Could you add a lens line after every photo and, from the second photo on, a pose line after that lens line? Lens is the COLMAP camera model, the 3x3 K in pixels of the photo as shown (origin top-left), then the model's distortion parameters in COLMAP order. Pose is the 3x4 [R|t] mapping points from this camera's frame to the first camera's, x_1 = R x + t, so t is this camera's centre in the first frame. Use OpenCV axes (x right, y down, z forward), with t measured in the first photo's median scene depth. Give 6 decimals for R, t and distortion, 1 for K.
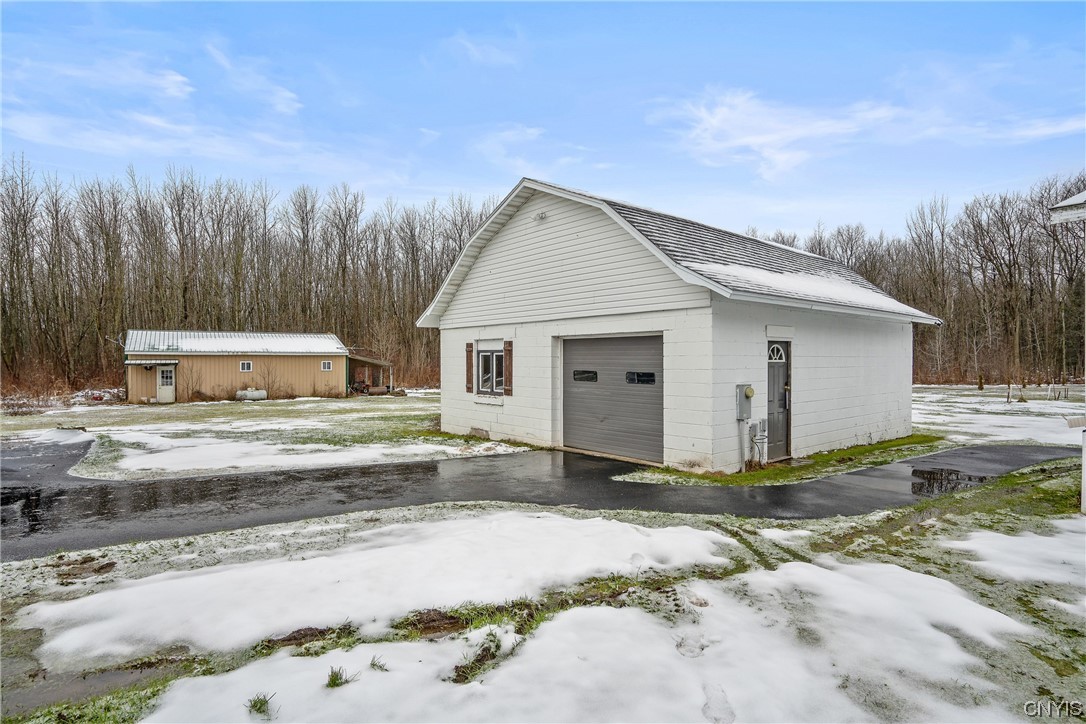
lens RADIAL K [[562.4, 0, 543.0], [0, 562.4, 362.0], [0, 0, 1]] dist [0.000723, 0.000230]
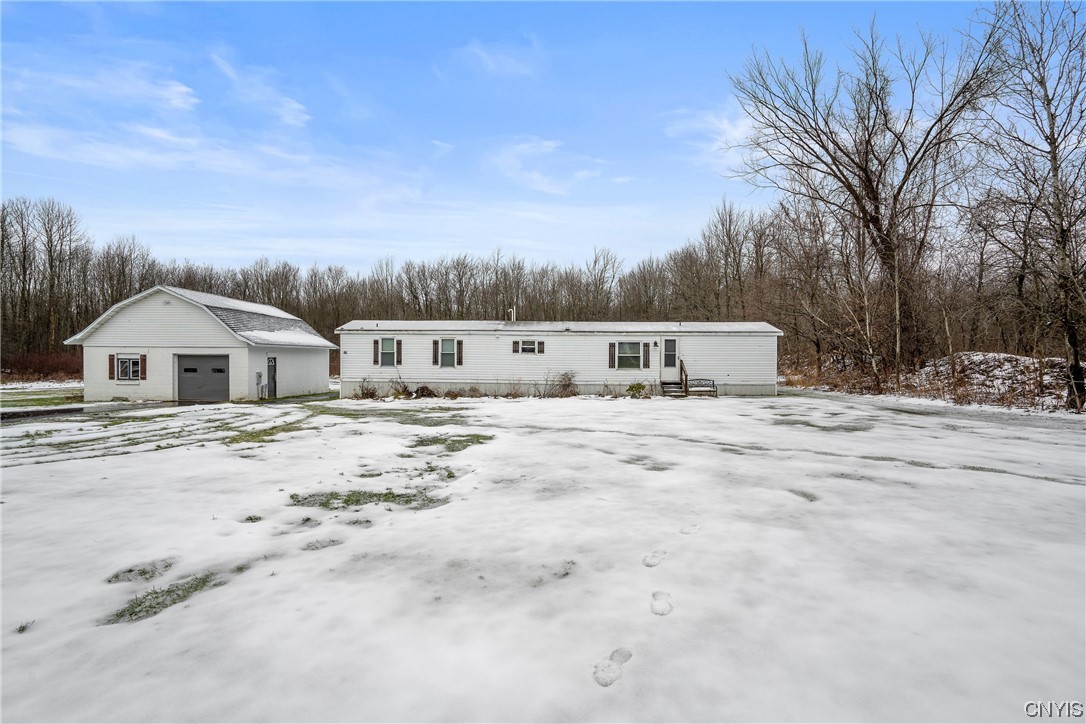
lens RADIAL K [[526.5, 0, 543.0], [0, 526.5, 362.0], [0, 0, 1]] dist [-0.005435, -0.000480]
pose [[0.669654, -0.003173, 0.742666, -0.578297], [-0.006324, 0.999930, 0.009975, -0.042496], [-0.742646, -0.011377, 0.669587, -1.628200]]
